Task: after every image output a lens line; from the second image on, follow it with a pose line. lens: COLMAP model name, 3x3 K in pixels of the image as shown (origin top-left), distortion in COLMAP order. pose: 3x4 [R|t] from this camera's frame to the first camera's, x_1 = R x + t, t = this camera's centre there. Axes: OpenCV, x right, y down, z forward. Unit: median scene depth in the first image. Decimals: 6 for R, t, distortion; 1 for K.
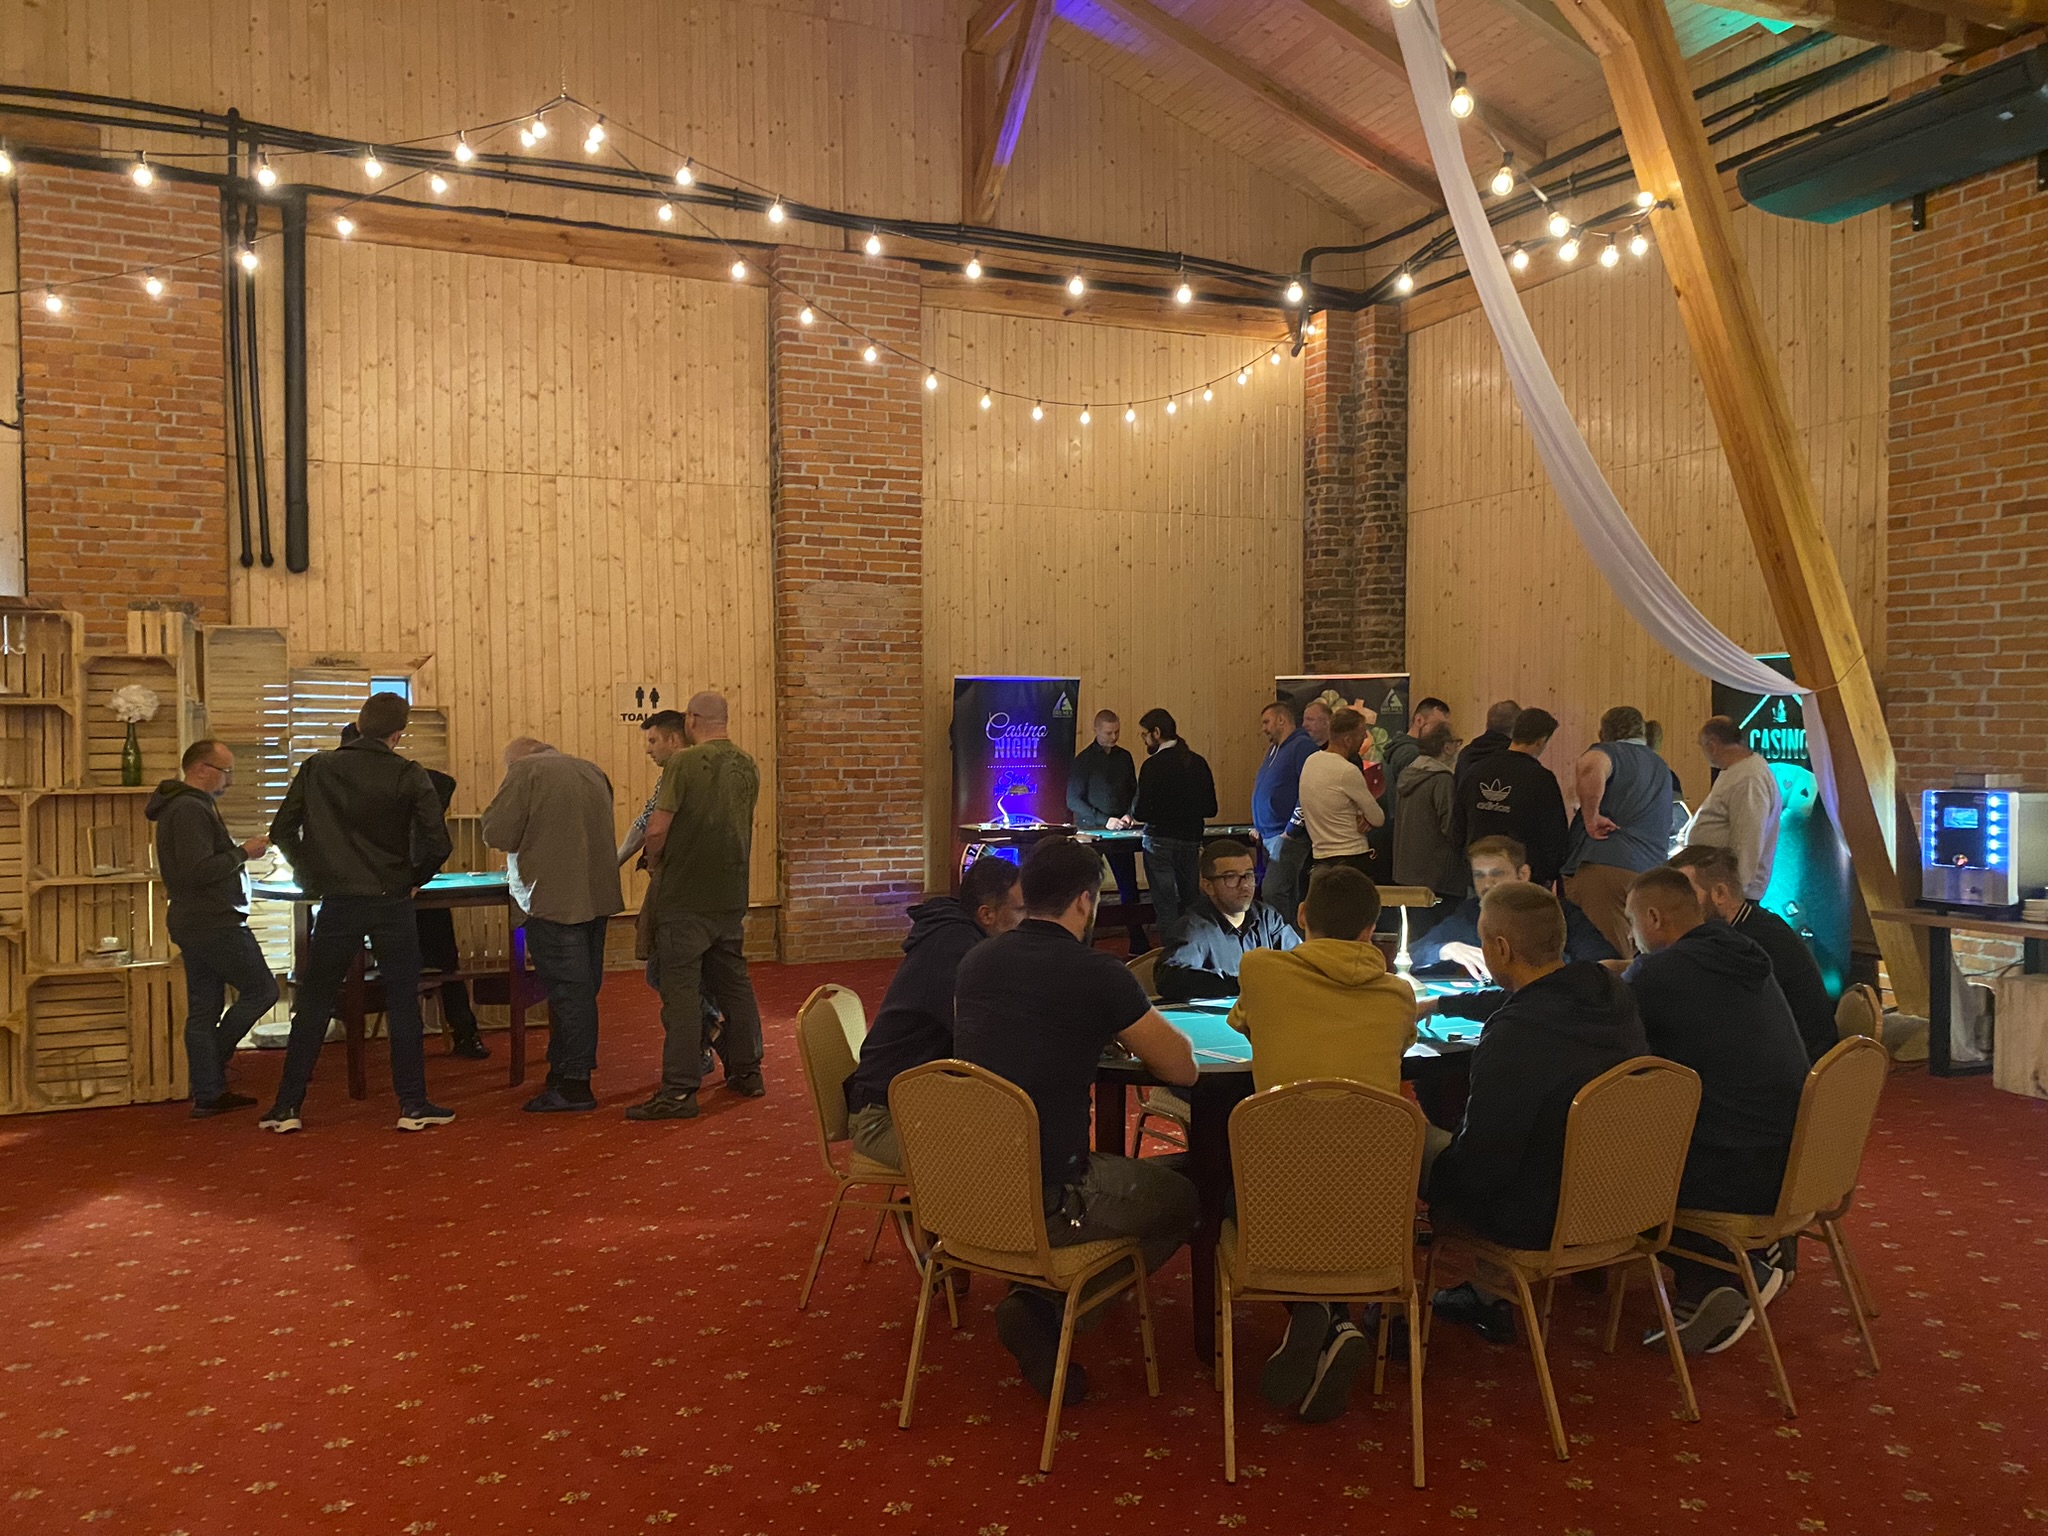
lens RADIAL K [[1553.0, 0, 1024.3], [0, 1553.0, 766.3], [0, 0, 1]] dist [0.007117, 0.001304]
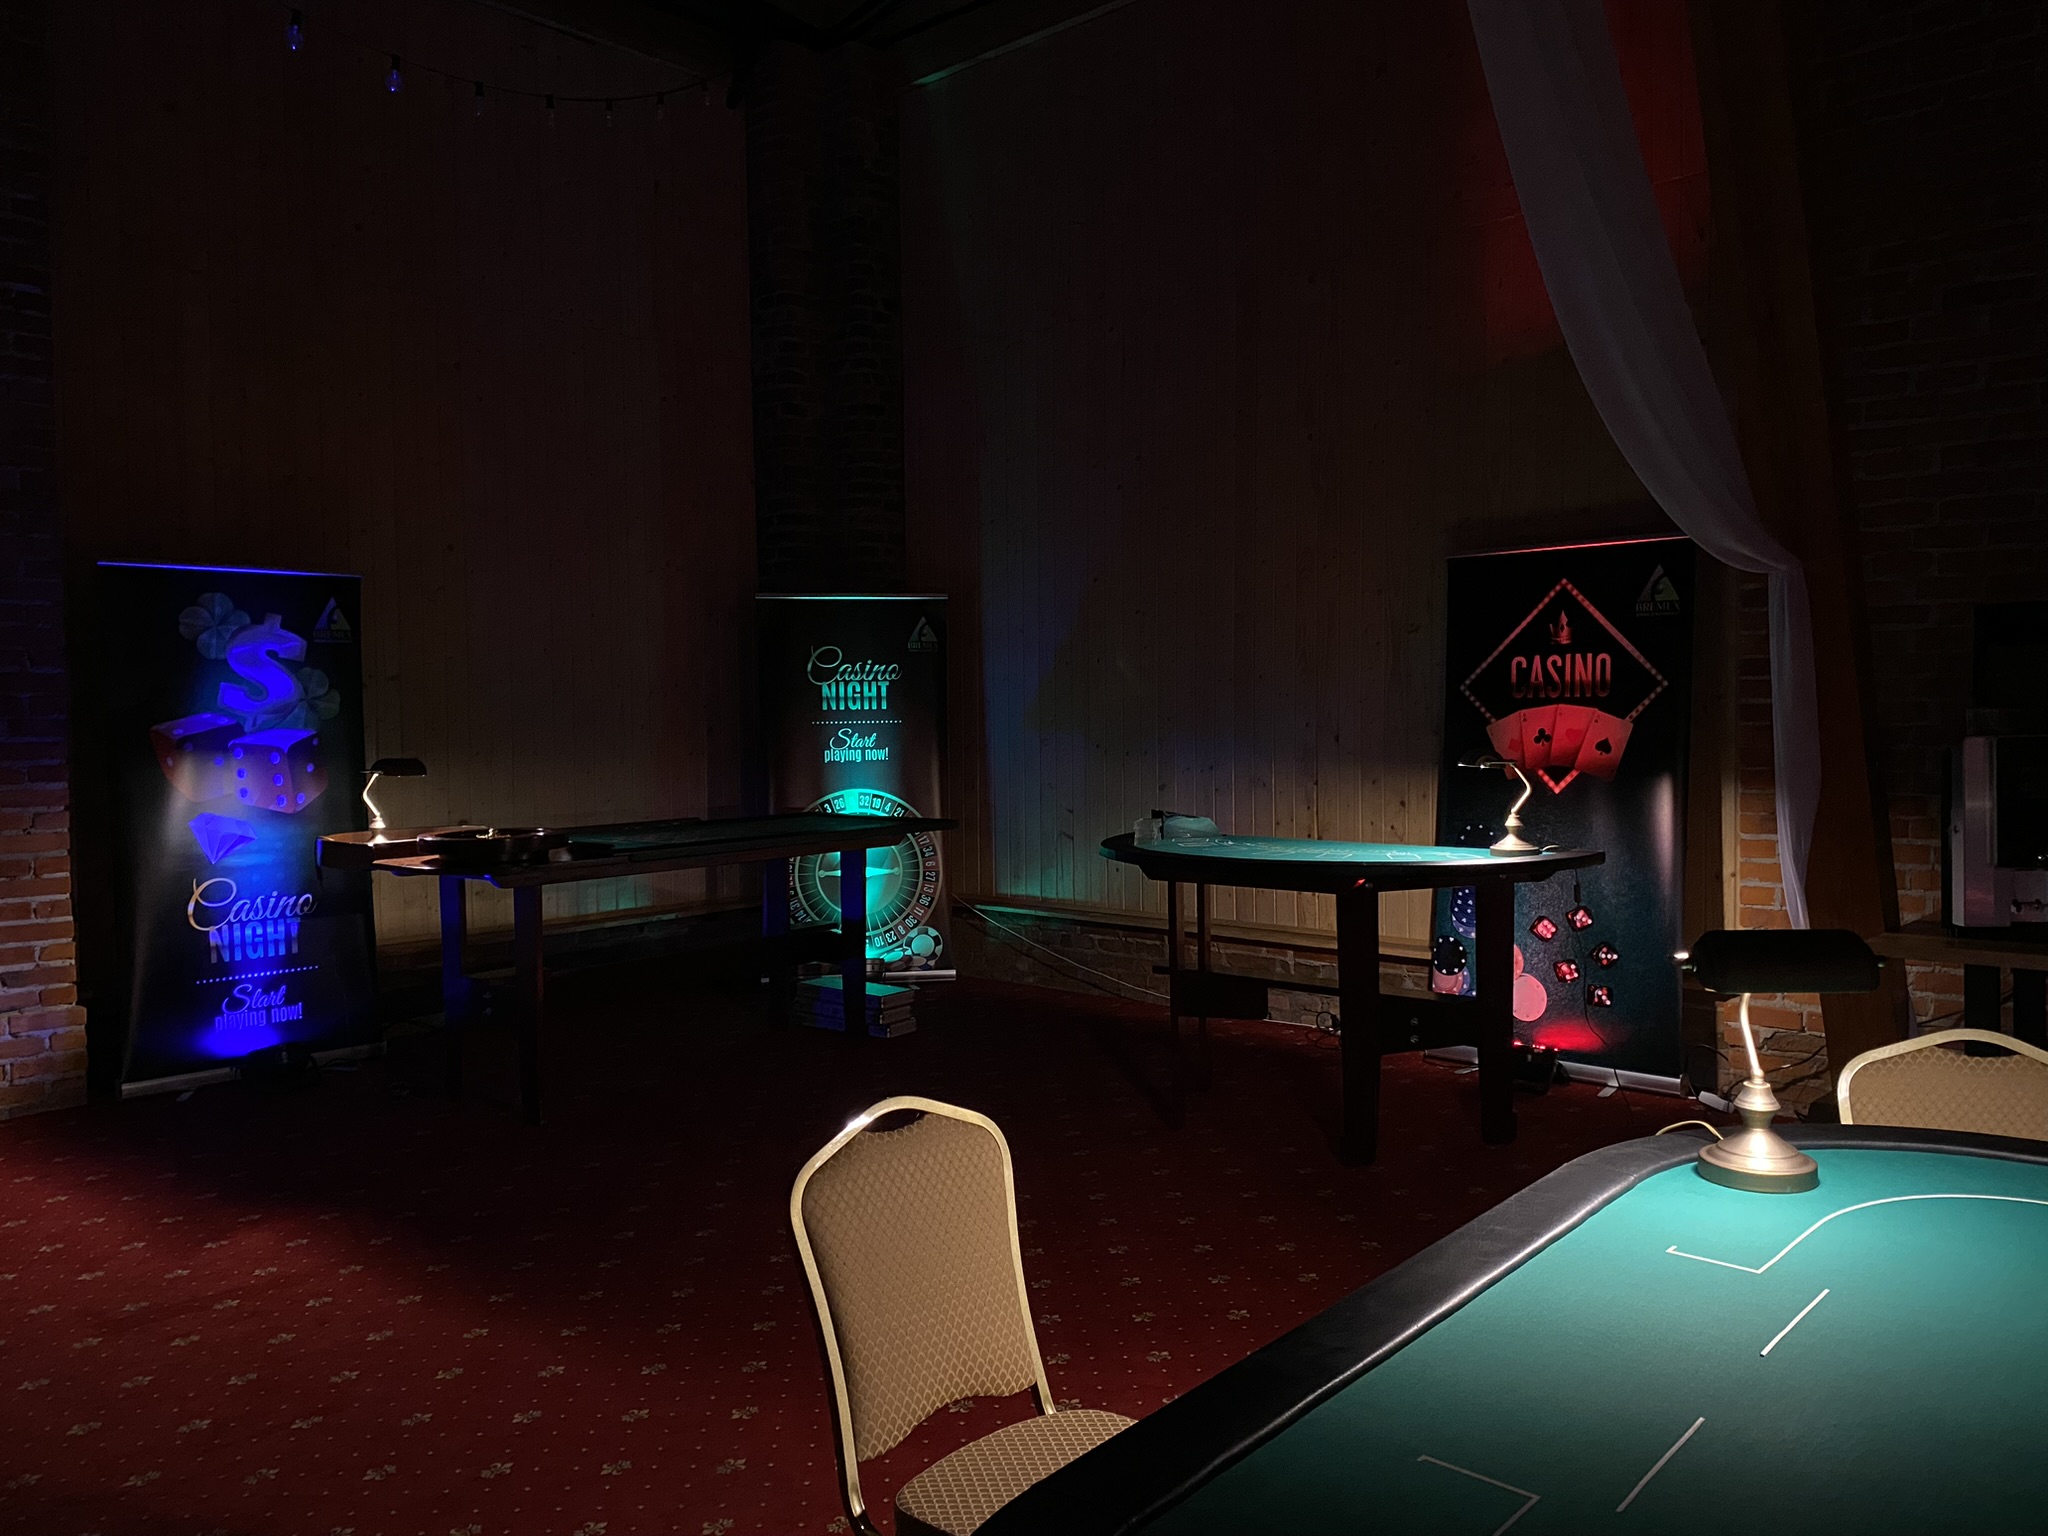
lens RADIAL K [[1553.0, 0, 1017.3], [0, 1553.0, 766.7], [0, 0, 1]] dist [0.007117, 0.001304]
pose [[0.904892, -0.019616, 0.425188, -0.000012], [0.019311, 0.999801, 0.005027, 0.013020], [-0.425202, 0.003661, 0.905091, 0.408887]]
